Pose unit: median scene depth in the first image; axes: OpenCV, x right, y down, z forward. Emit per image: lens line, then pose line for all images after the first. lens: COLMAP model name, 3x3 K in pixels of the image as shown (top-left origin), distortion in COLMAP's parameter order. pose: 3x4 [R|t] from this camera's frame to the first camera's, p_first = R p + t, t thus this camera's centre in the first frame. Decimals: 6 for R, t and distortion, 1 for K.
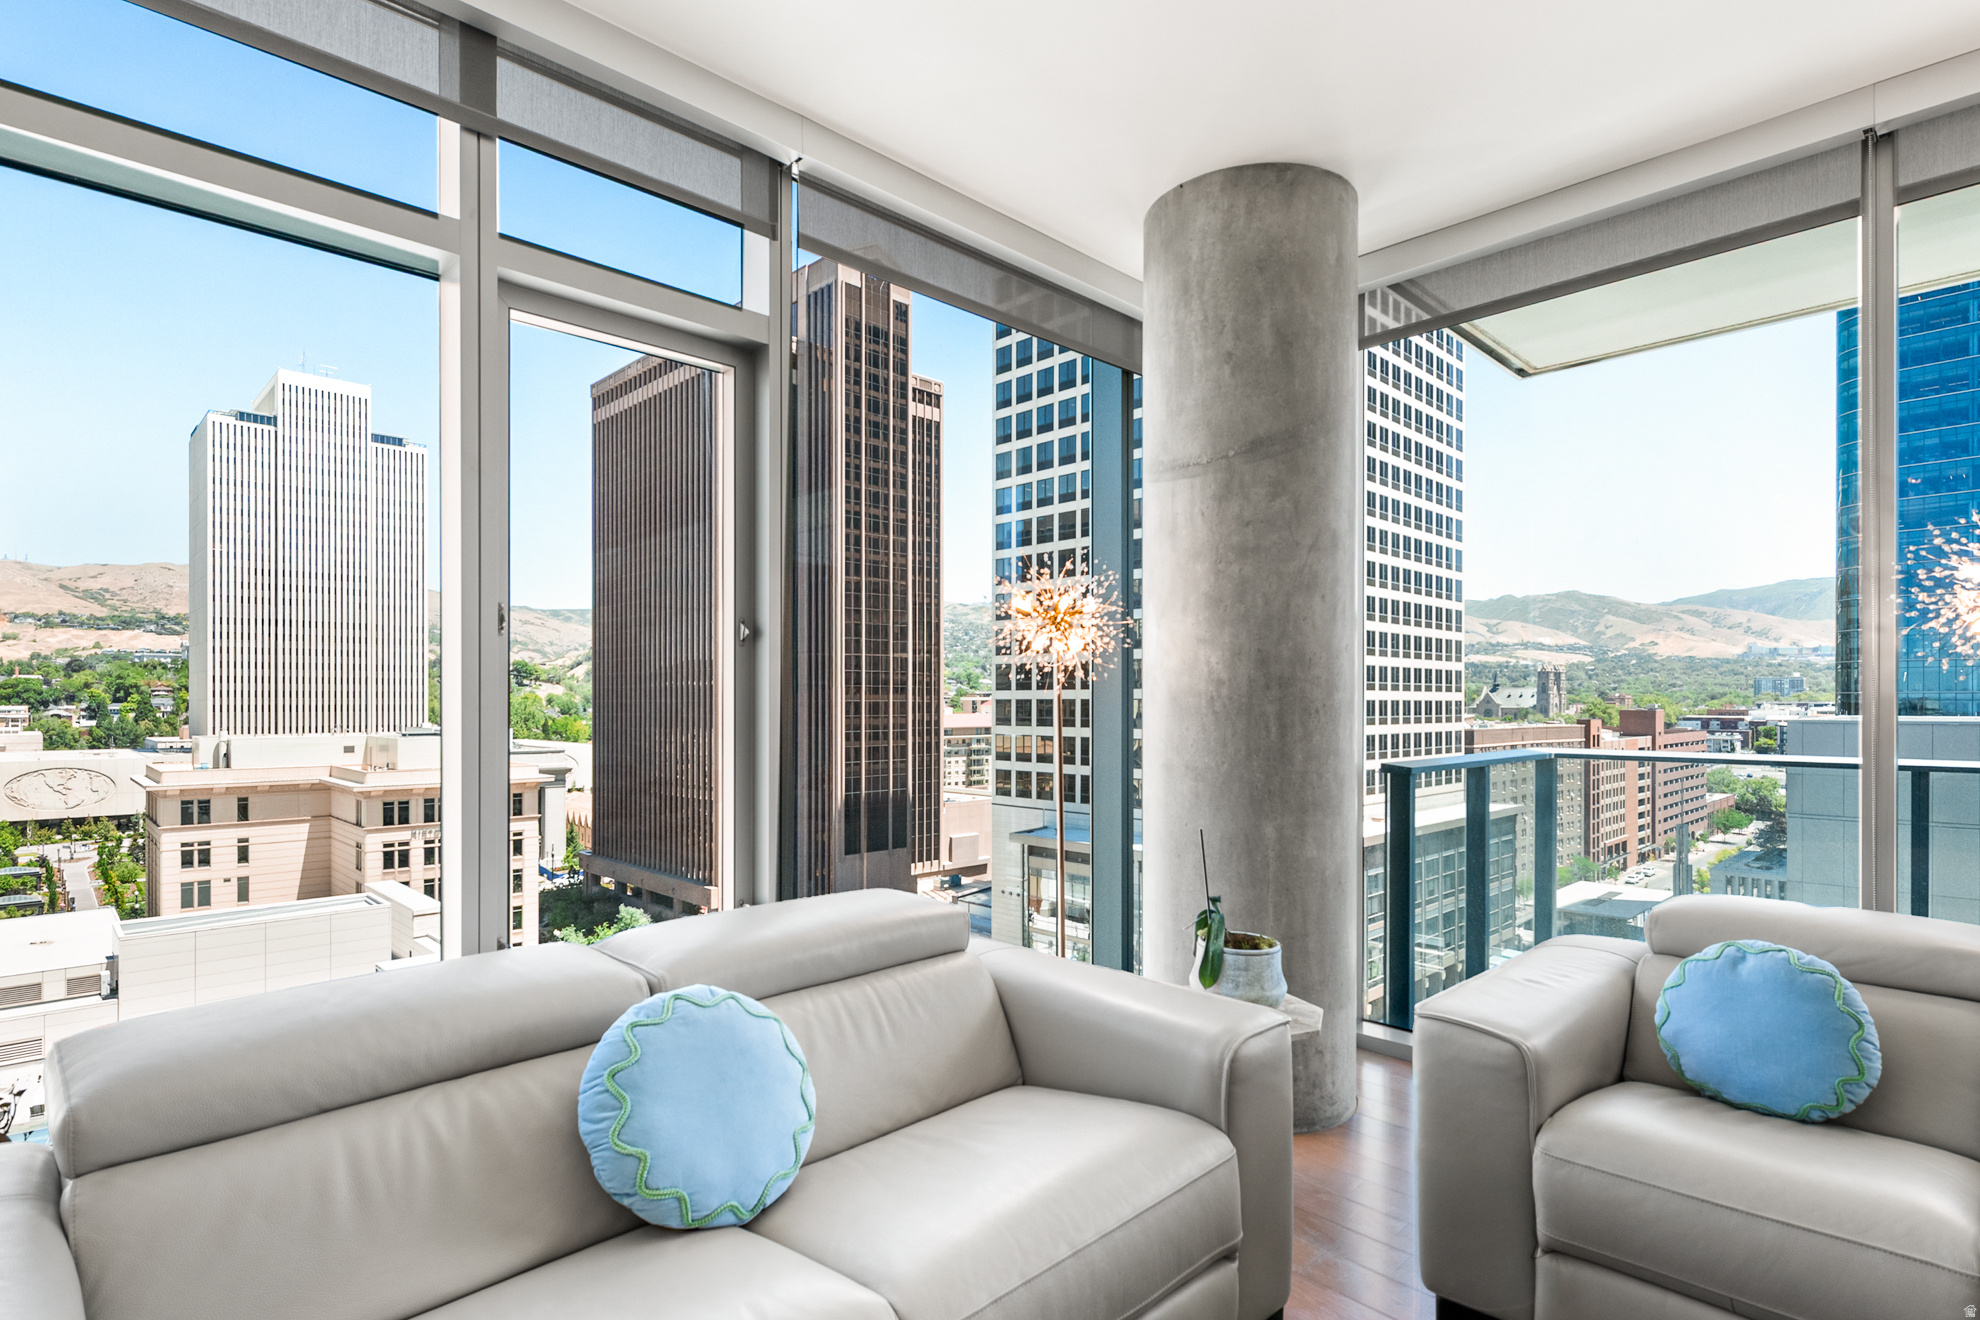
lens RADIAL K [[1007.2, 0, 991.2], [0, 1007.2, 702.8], [0, 0, 1]] dist [0.008633, 0.001042]
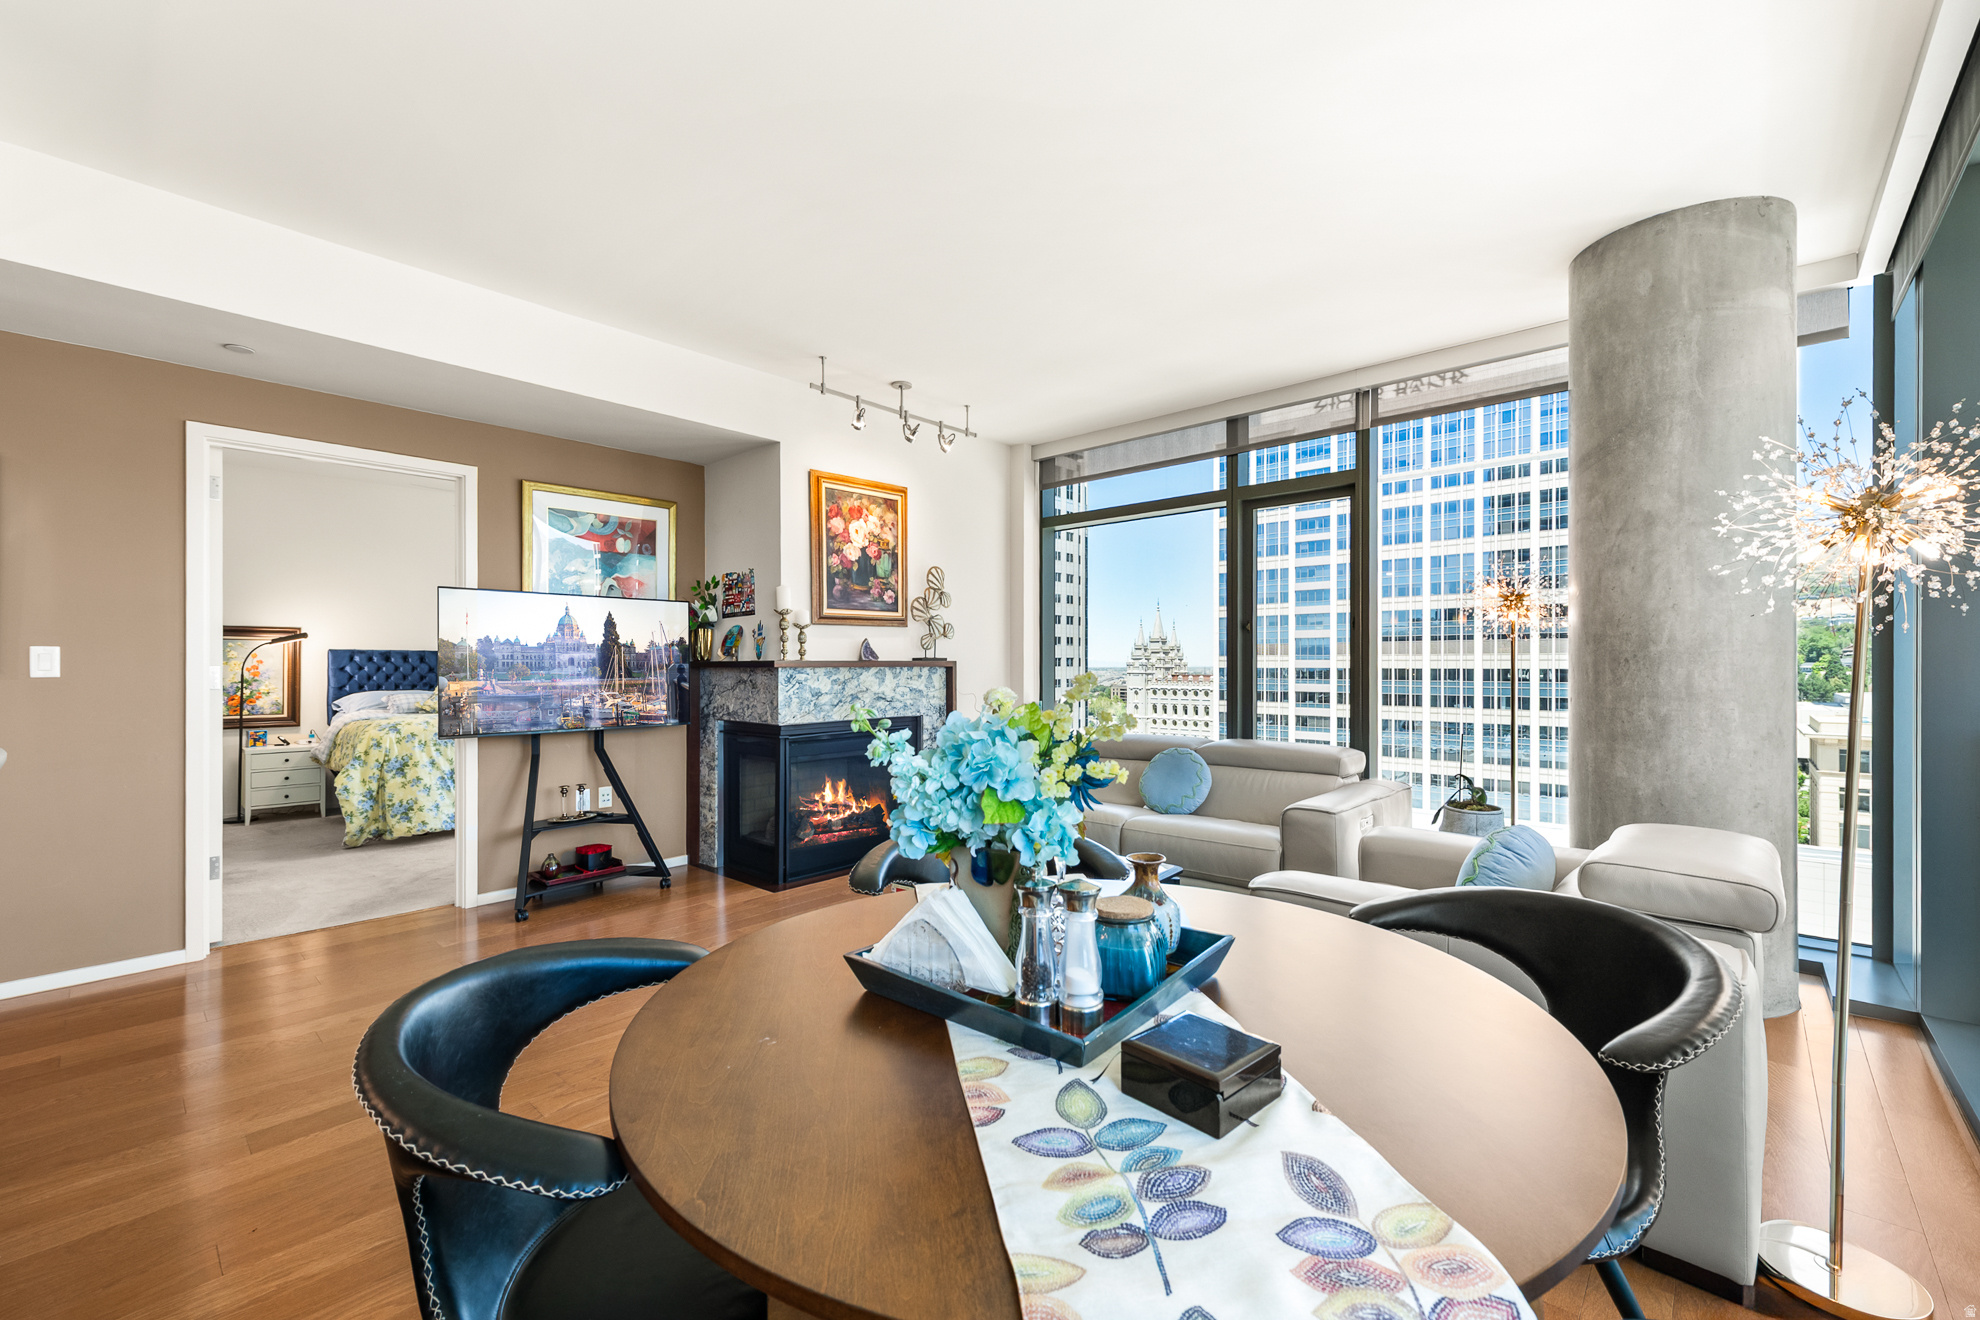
lens RADIAL K [[795.0, 0, 996.8], [0, 795.0, 673.0], [0, 0, 1]] dist [0.016698, -0.004786]
pose [[0.061443, 0.012977, -0.998026, 1.267238], [0.000282, 0.999915, 0.013019, 0.010306], [0.998111, -0.001082, 0.061434, 0.162317]]
